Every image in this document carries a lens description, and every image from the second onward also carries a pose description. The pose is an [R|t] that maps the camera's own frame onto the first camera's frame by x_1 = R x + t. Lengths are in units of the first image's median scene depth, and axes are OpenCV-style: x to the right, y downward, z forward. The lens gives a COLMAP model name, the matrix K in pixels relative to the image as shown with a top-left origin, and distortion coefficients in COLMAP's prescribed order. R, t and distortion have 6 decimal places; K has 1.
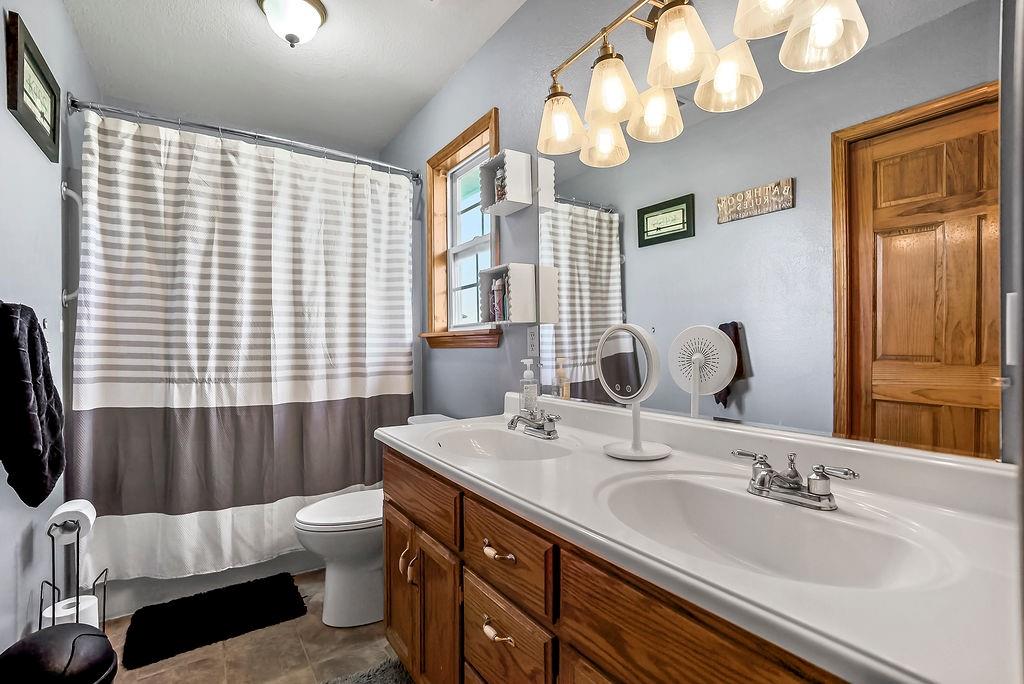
lens RADIAL K [[480.2, 0, 516.6], [0, 480.2, 344.2], [0, 0, 1]] dist [-0.040734, 0.019957]
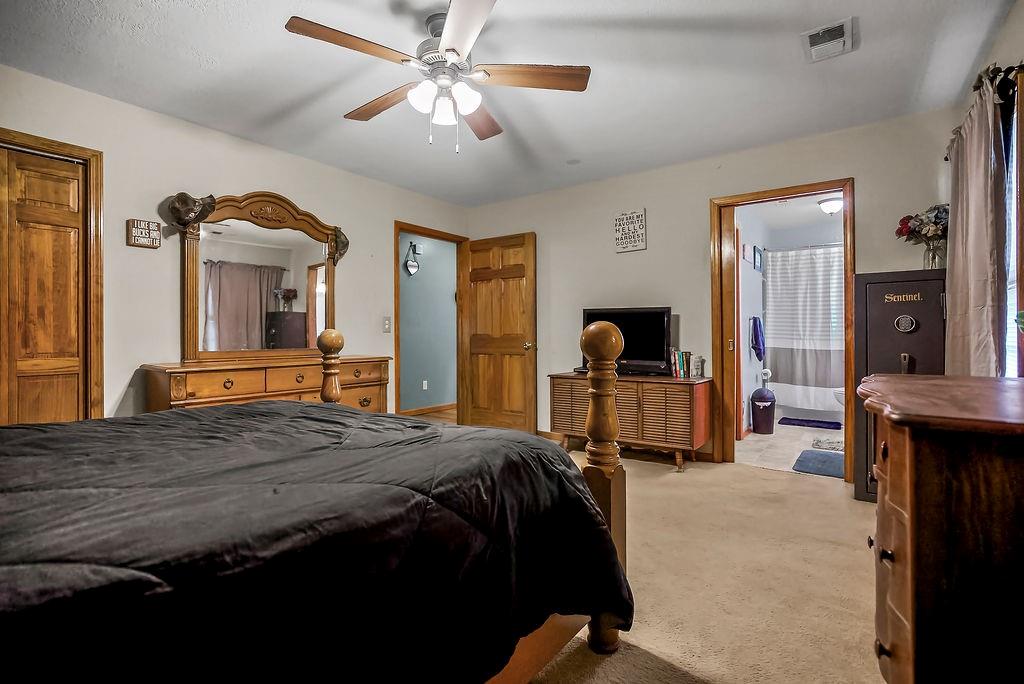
lens RADIAL K [[480.2, 0, 512.6], [0, 480.2, 333.5], [0, 0, 1]] dist [-0.040734, 0.019957]
pose [[0.364797, 0.003805, -0.931079, 1.297394], [0.005348, 0.999967, 0.006182, 0.017318], [0.931072, -0.007235, 0.364765, -1.600343]]
